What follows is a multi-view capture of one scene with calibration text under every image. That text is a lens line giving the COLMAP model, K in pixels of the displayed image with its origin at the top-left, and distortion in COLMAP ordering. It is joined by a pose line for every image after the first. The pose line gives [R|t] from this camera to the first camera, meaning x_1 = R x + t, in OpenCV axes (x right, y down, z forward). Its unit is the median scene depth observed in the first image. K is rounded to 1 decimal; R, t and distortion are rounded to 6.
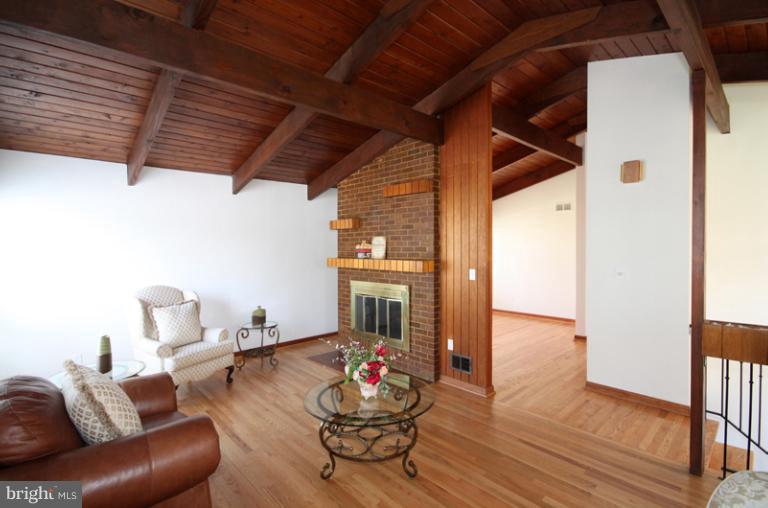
lens RADIAL K [[365.6, 0, 384.0], [0, 365.6, 254.0], [0, 0, 1]] dist [0.001077, 0.000093]
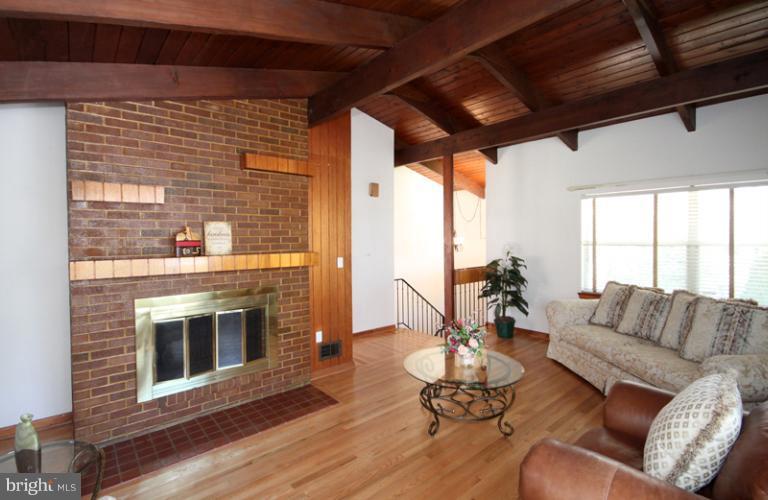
lens RADIAL K [[359.0, 0, 373.1], [0, 359.0, 243.4], [0, 0, 1]] dist [0.001037, 0.000060]
pose [[0.052892, -0.015489, 0.998480, -0.721792], [0.022765, 0.999639, 0.014301, -0.011803], [-0.998341, 0.021974, 0.053225, 0.750881]]
